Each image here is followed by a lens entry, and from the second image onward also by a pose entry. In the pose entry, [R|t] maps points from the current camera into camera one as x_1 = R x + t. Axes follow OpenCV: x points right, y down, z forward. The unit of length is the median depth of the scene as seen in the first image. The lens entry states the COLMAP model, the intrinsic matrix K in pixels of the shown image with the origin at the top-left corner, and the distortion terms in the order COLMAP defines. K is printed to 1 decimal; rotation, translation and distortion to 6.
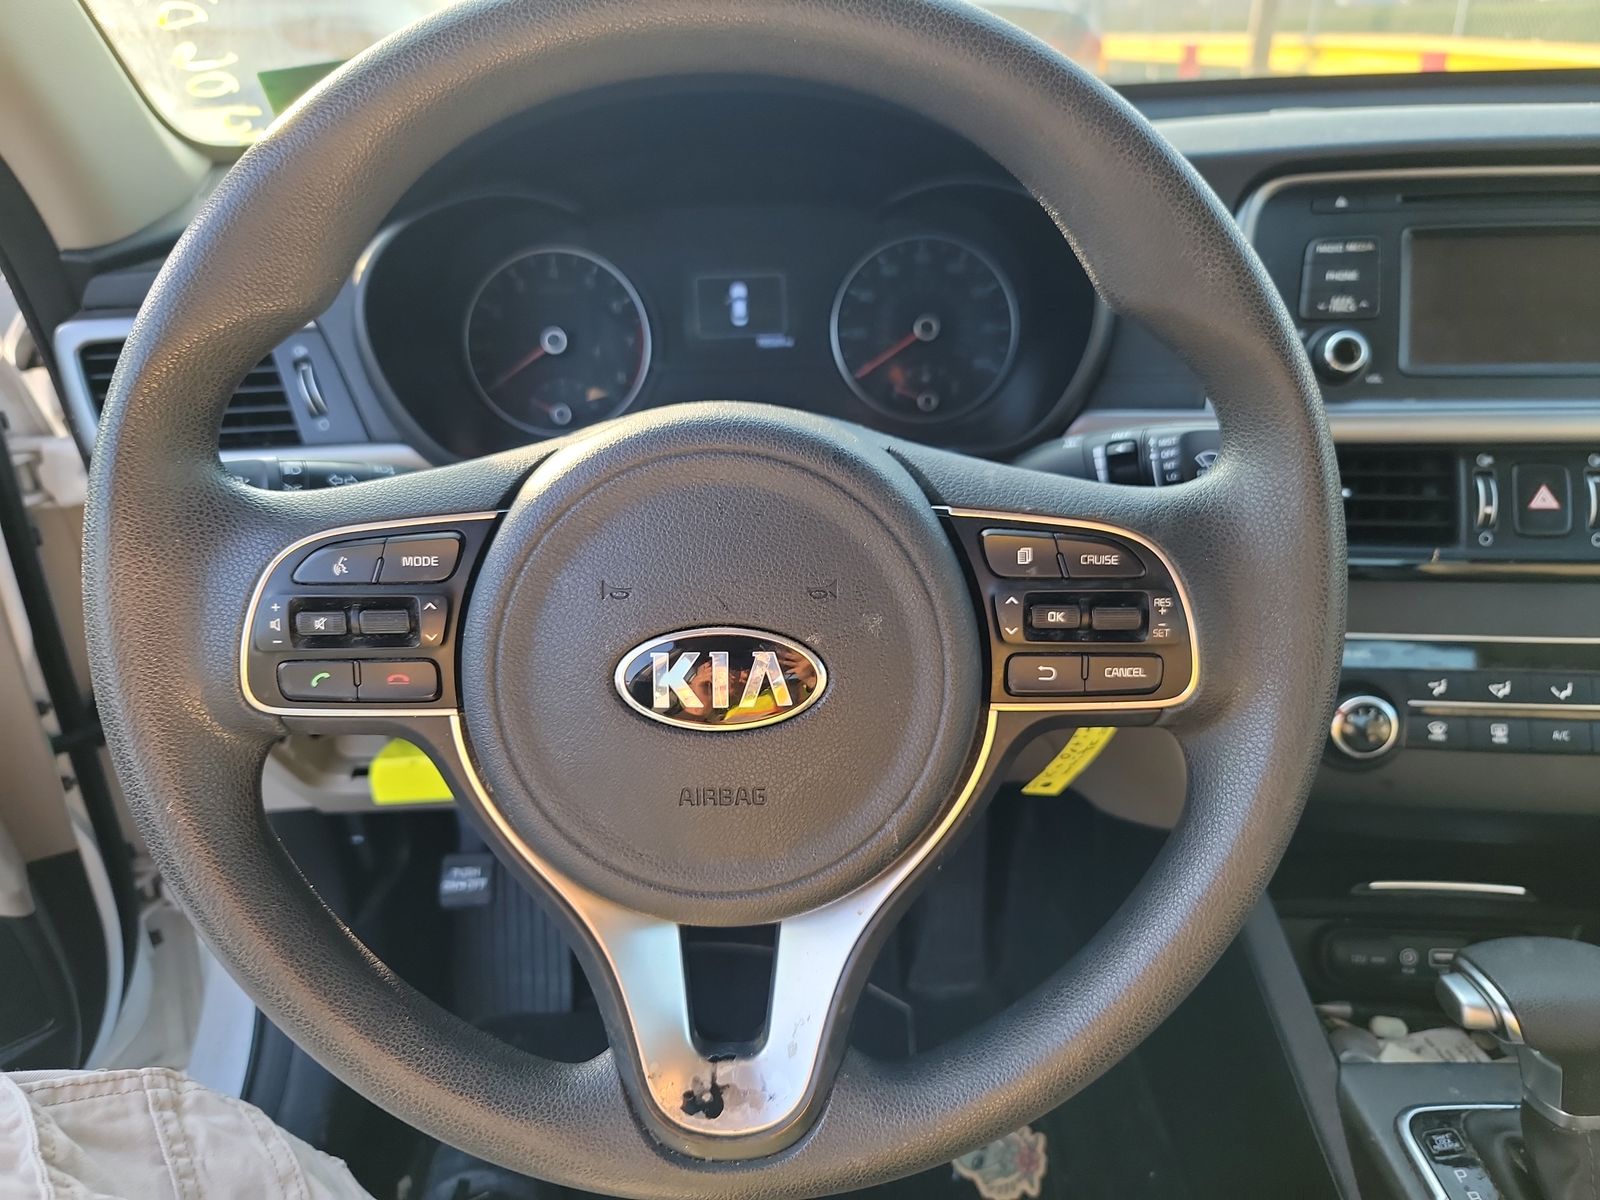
lens RADIAL K [[1279.2, 0, 800.0], [0, 1279.2, 600.0], [0, 0, 1]] dist [0.007790, 0.010371]
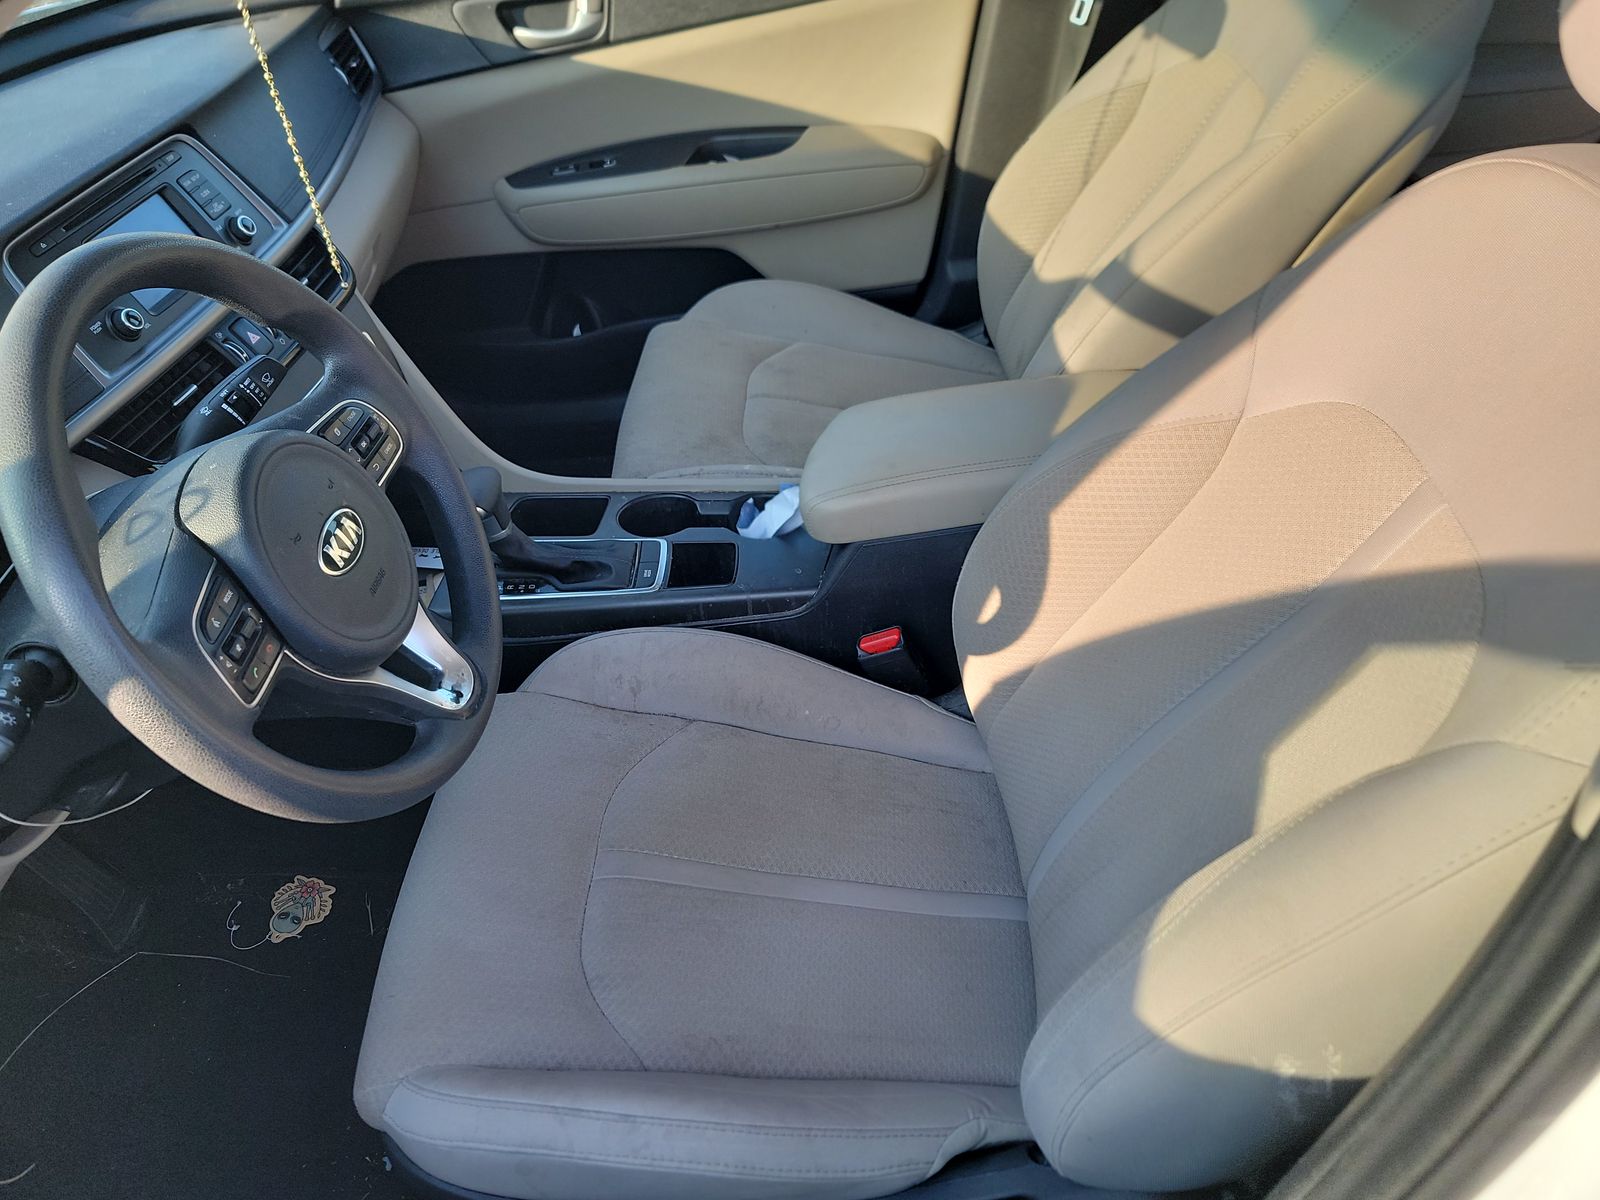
lens RADIAL K [[1261.2, 0, 814.4], [0, 1261.2, 606.1], [0, 0, 1]] dist [0.070453, -0.093555]
pose [[0.064102, -0.620030, 0.781955, -1.430897], [0.534993, 0.682804, 0.497555, -0.410632], [-0.842421, 0.386446, 0.375481, -0.346960]]
